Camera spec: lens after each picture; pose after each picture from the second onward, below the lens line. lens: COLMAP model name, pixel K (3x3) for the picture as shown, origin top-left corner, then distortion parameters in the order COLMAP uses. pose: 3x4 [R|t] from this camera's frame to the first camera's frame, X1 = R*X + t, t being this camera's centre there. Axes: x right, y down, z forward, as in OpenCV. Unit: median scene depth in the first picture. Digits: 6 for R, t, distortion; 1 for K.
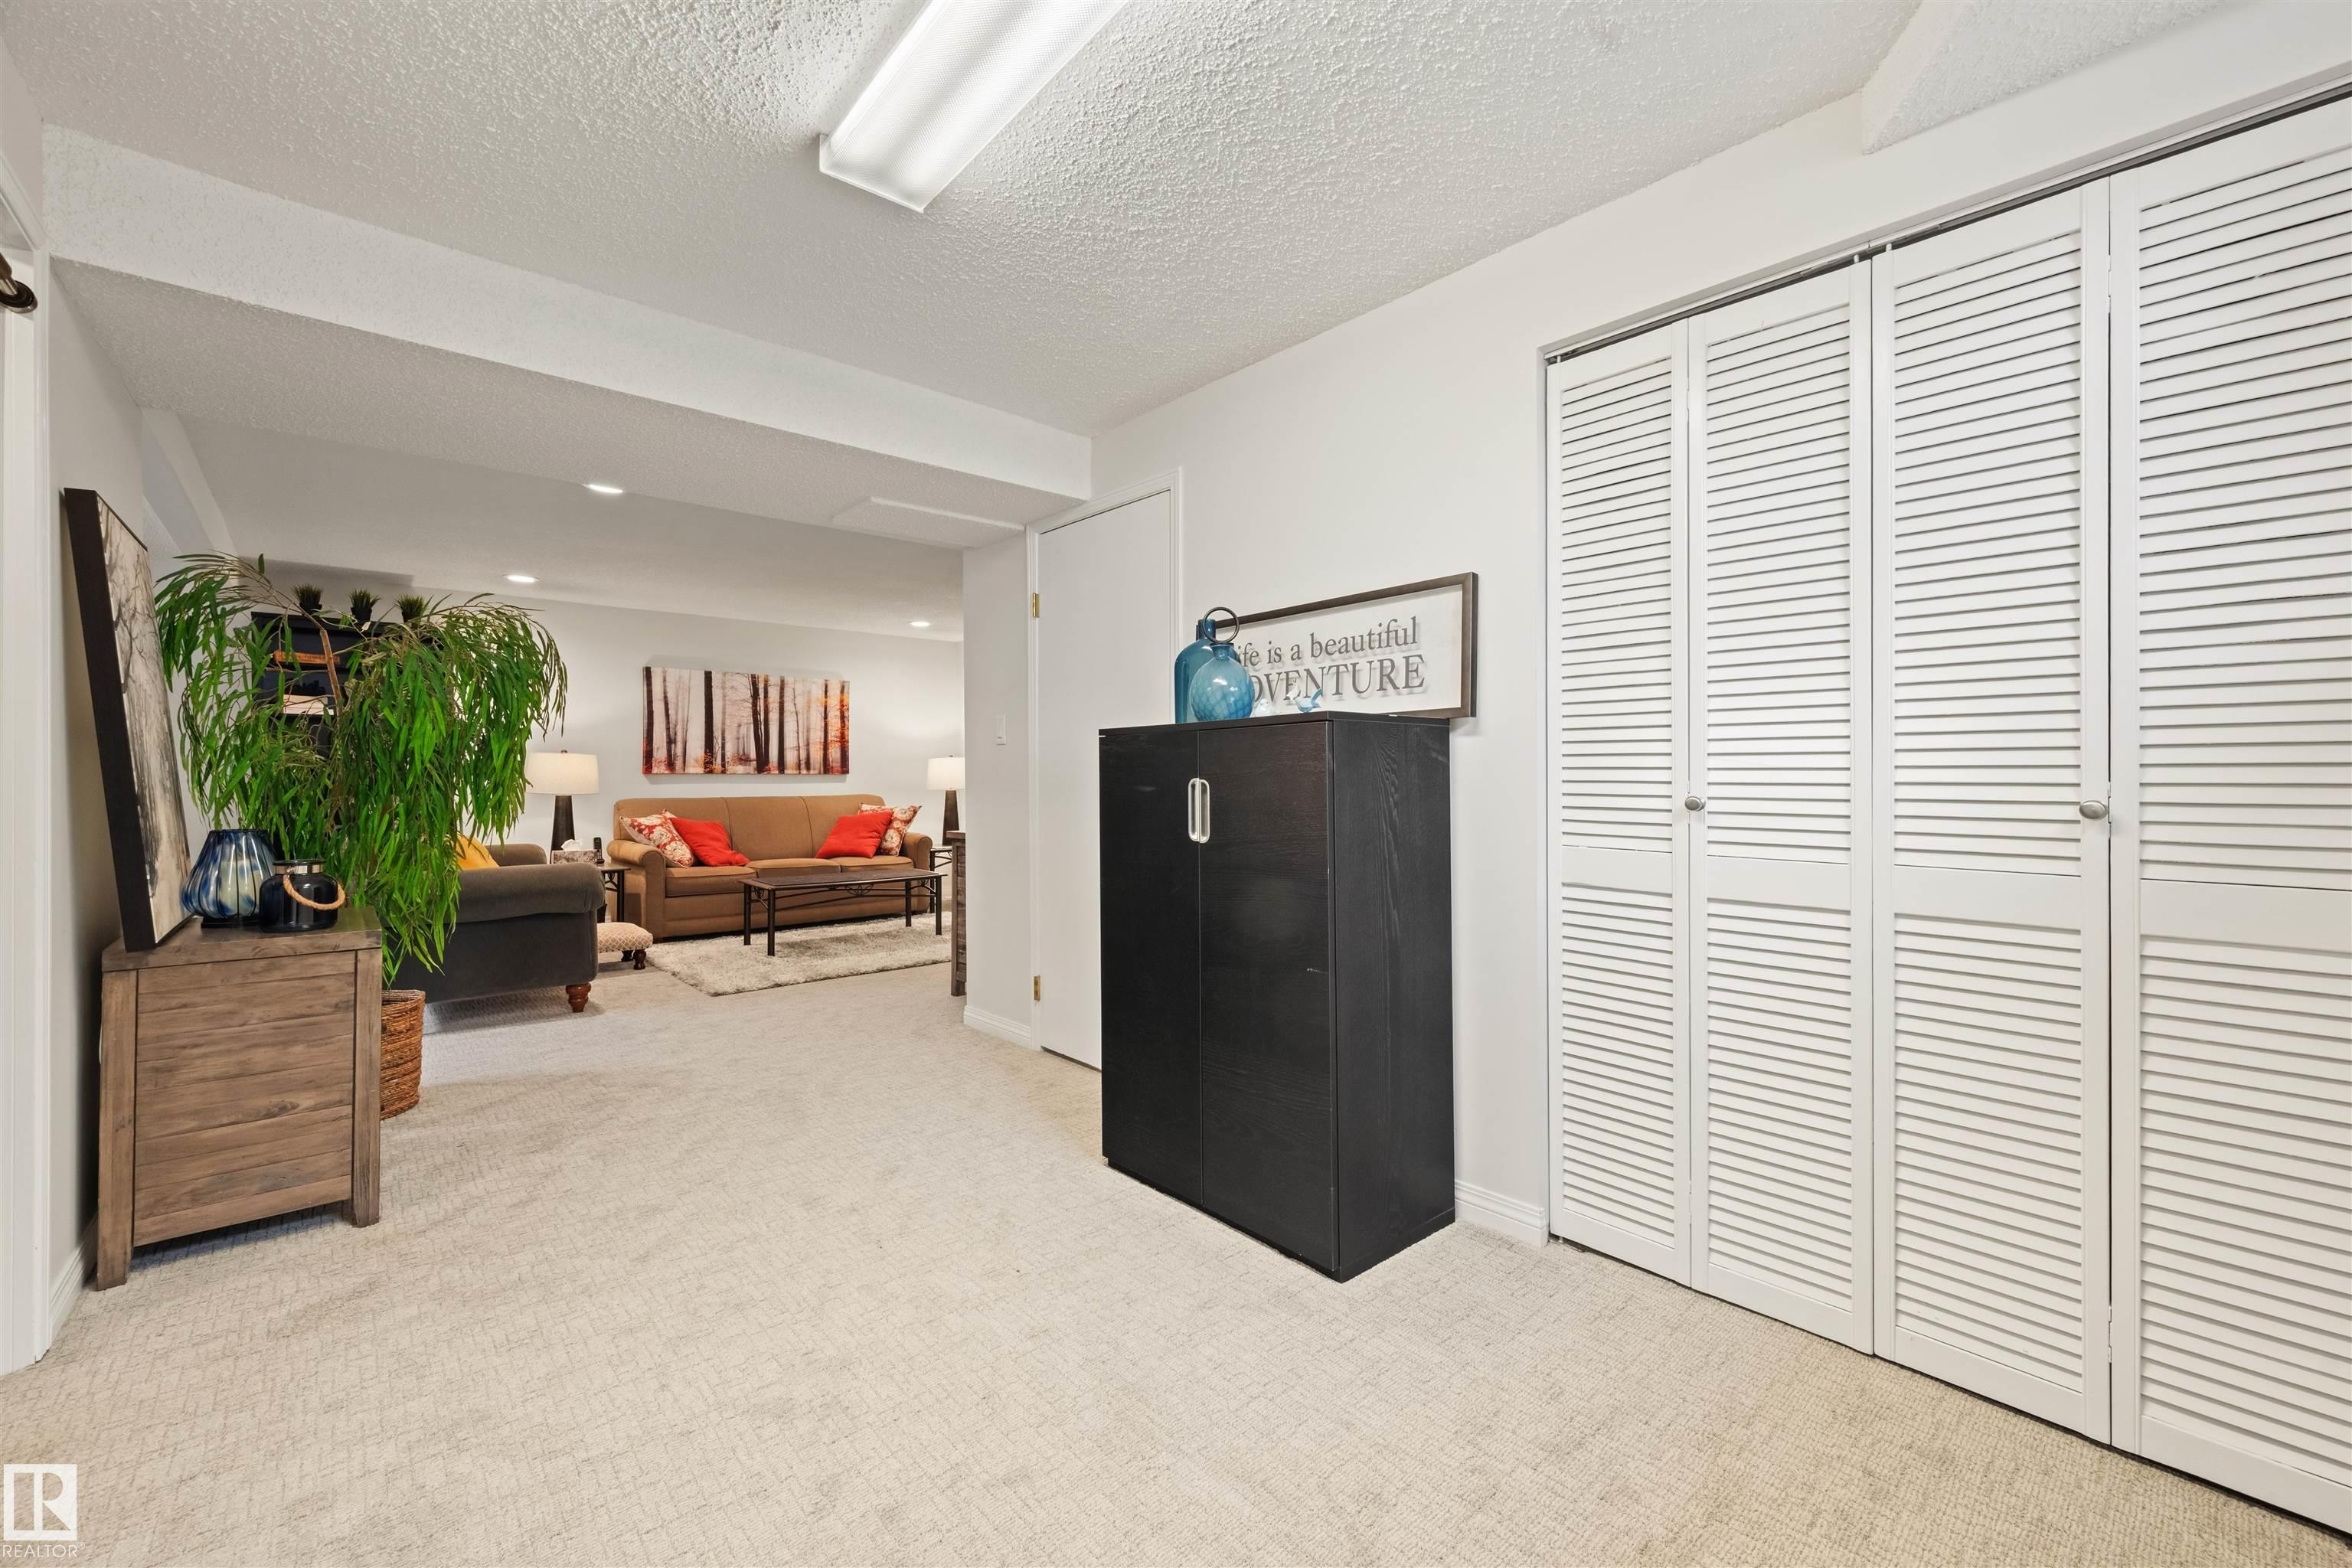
lens RADIAL K [[939.8, 0, 1166.5], [0, 939.8, 773.4], [0, 0, 1]] dist [-0.000642, -0.000304]
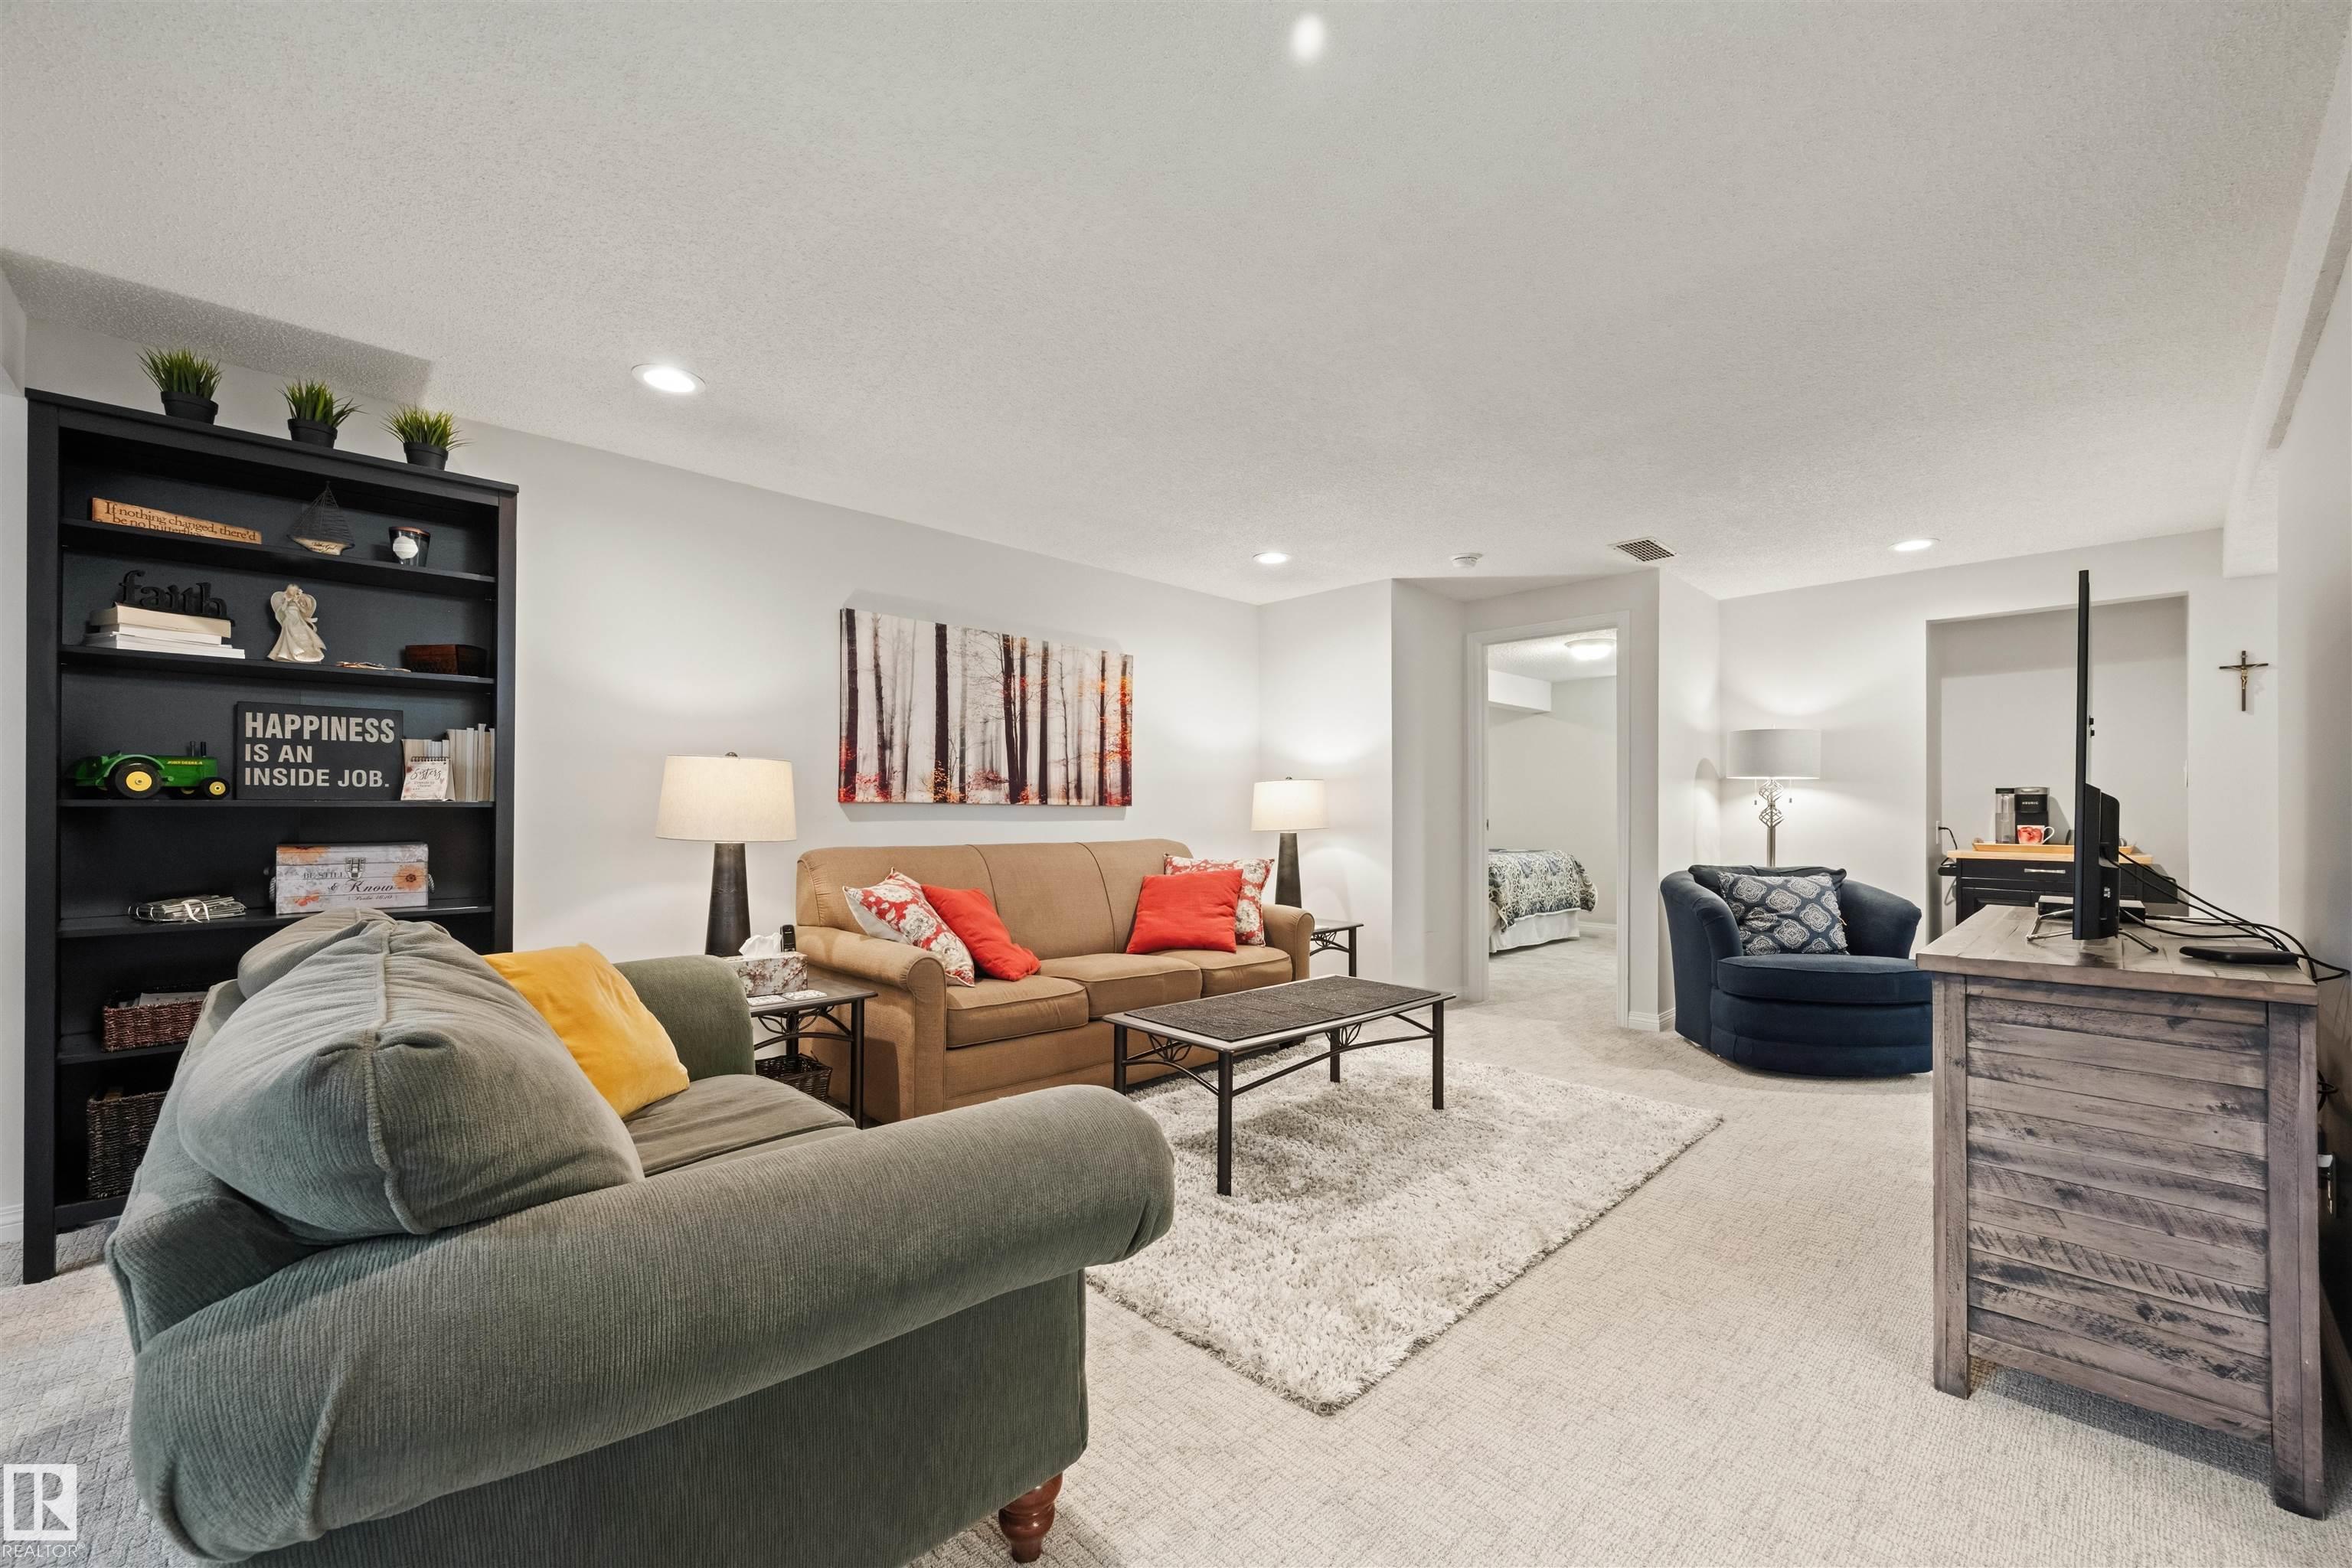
lens RADIAL K [[939.8, 0, 1185.6], [0, 939.8, 808.5], [0, 0, 1]] dist [-0.000642, -0.000304]
pose [[0.999191, 0.003957, 0.040029, -0.359381], [-0.003726, 0.999976, -0.005841, 0.006103], [-0.040051, 0.005687, 0.999181, 0.421116]]
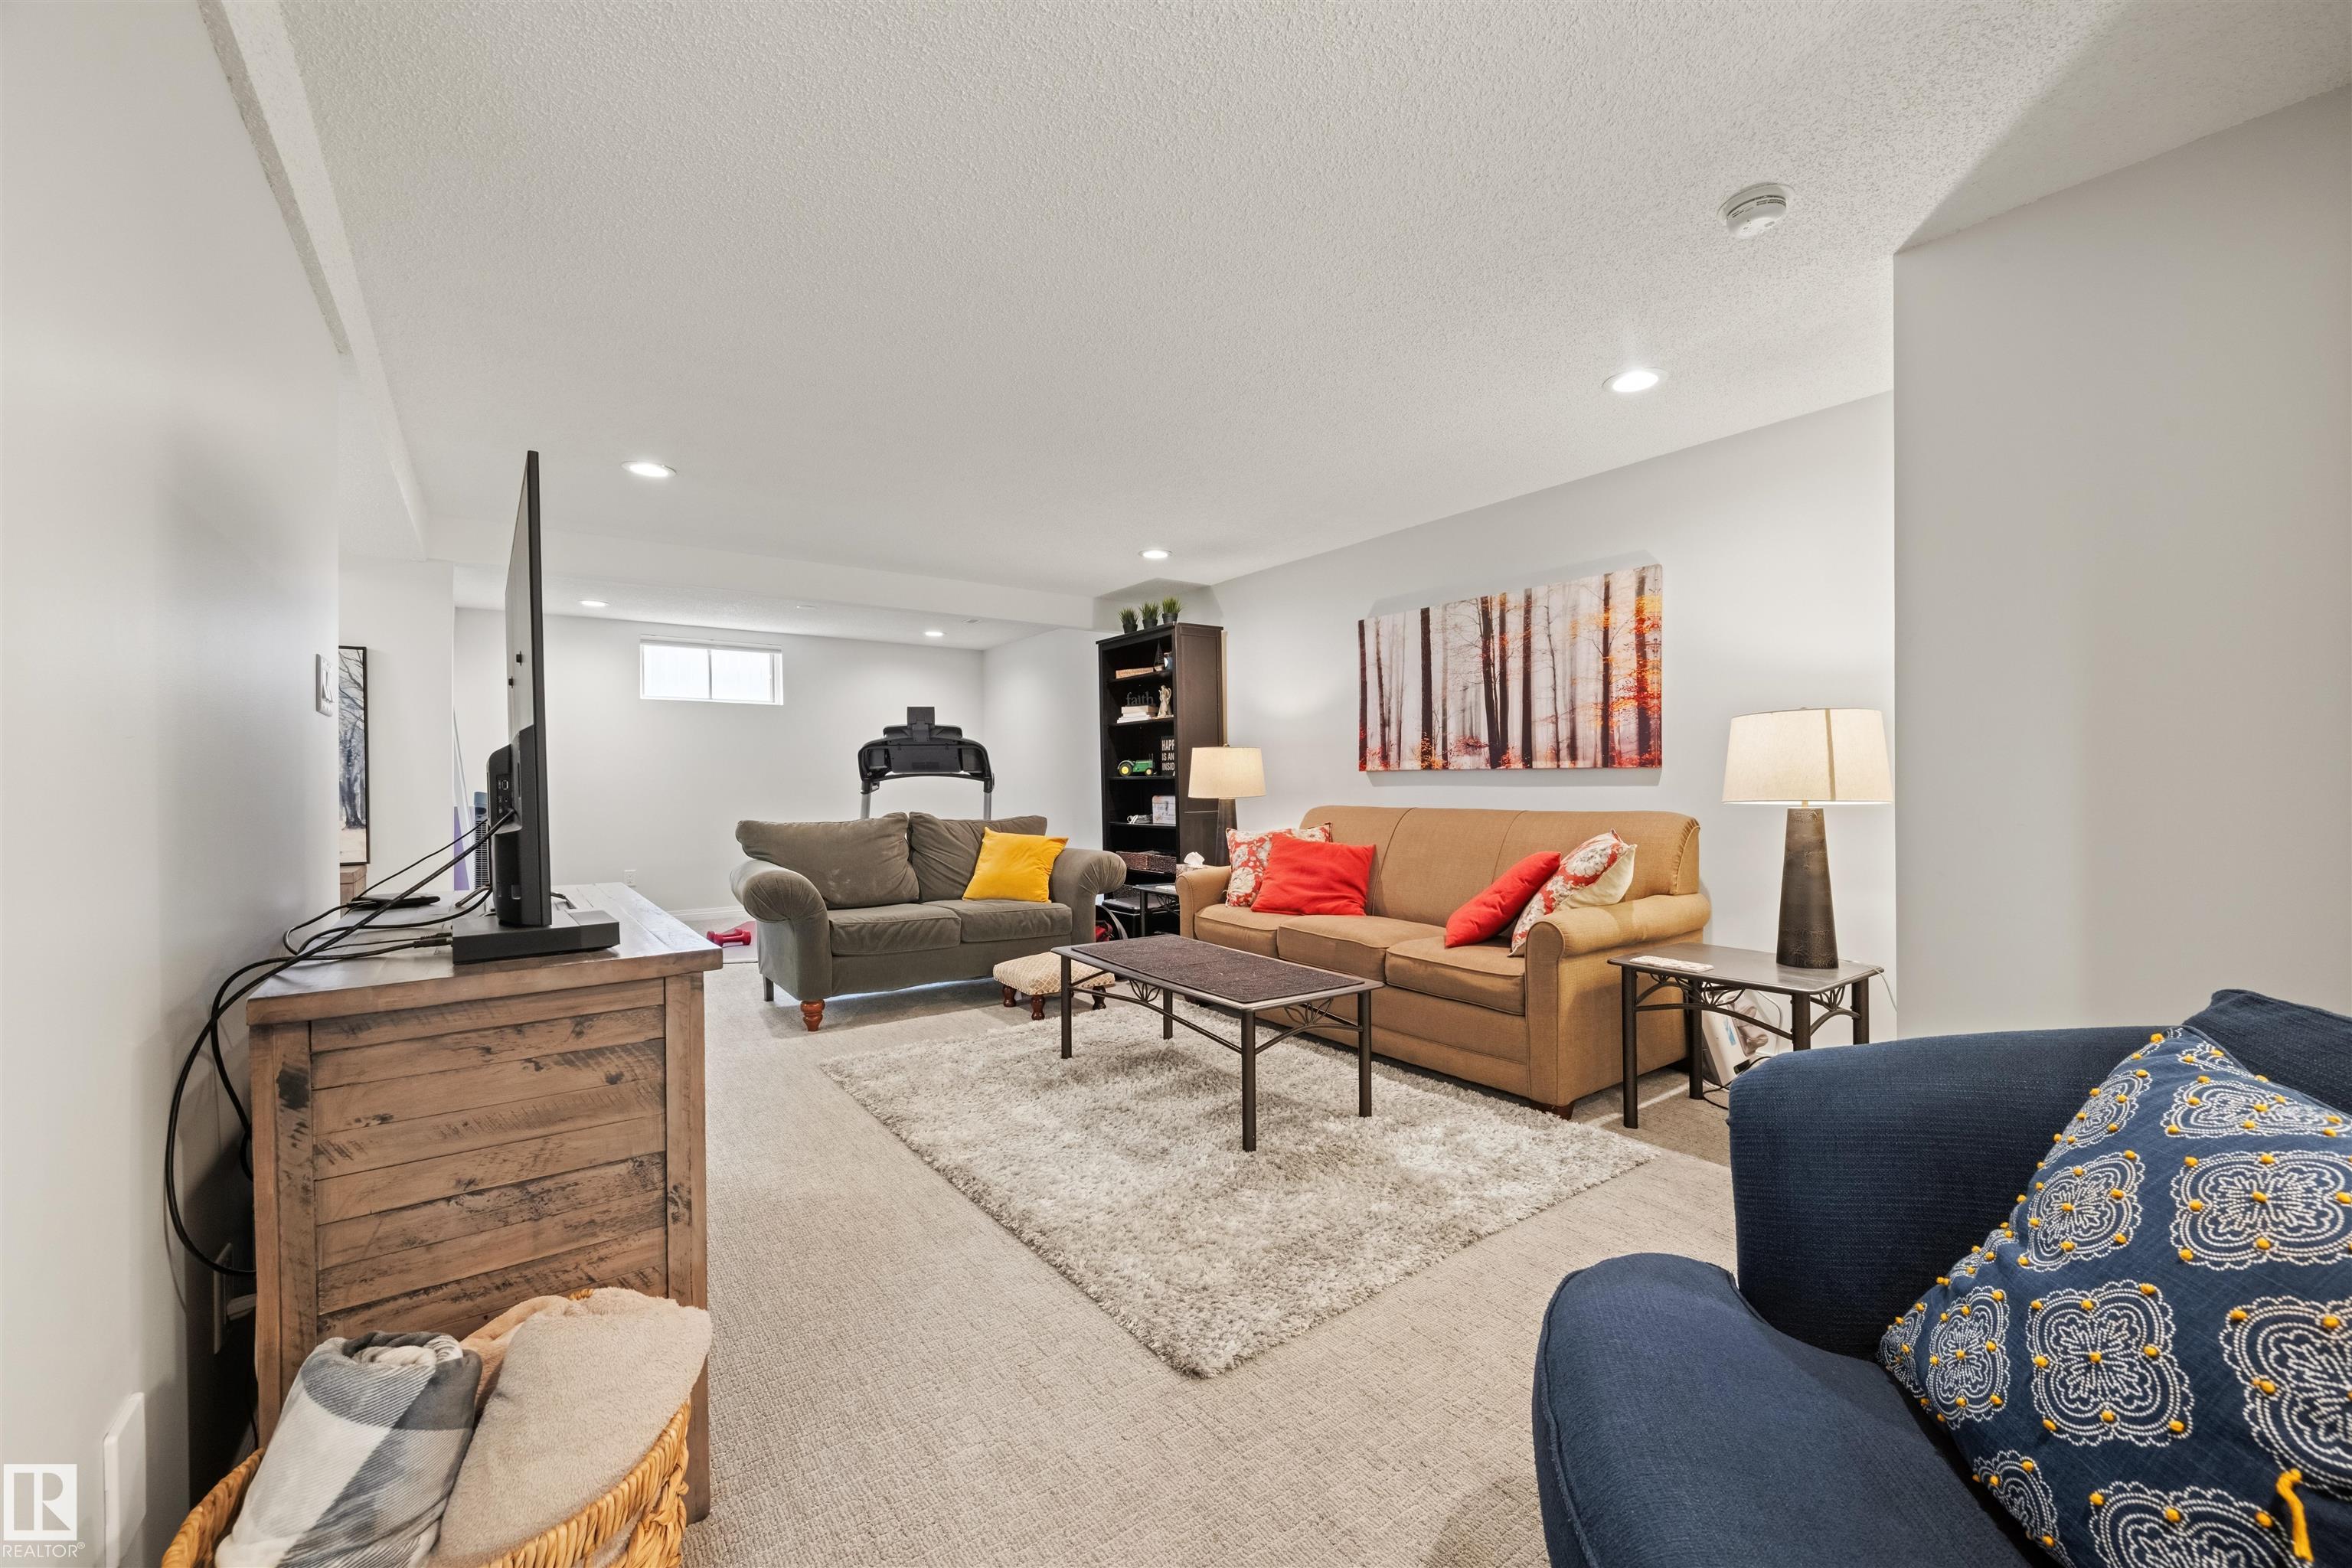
lens RADIAL K [[939.8, 0, 1176.6], [0, 939.8, 783.9], [0, 0, 1]] dist [-0.000642, -0.000304]
pose [[-0.118619, 0.004226, -0.992931, 0.159317], [0.006224, 0.999974, 0.003513, 0.006212], [0.992920, -0.005763, -0.118643, 0.902614]]
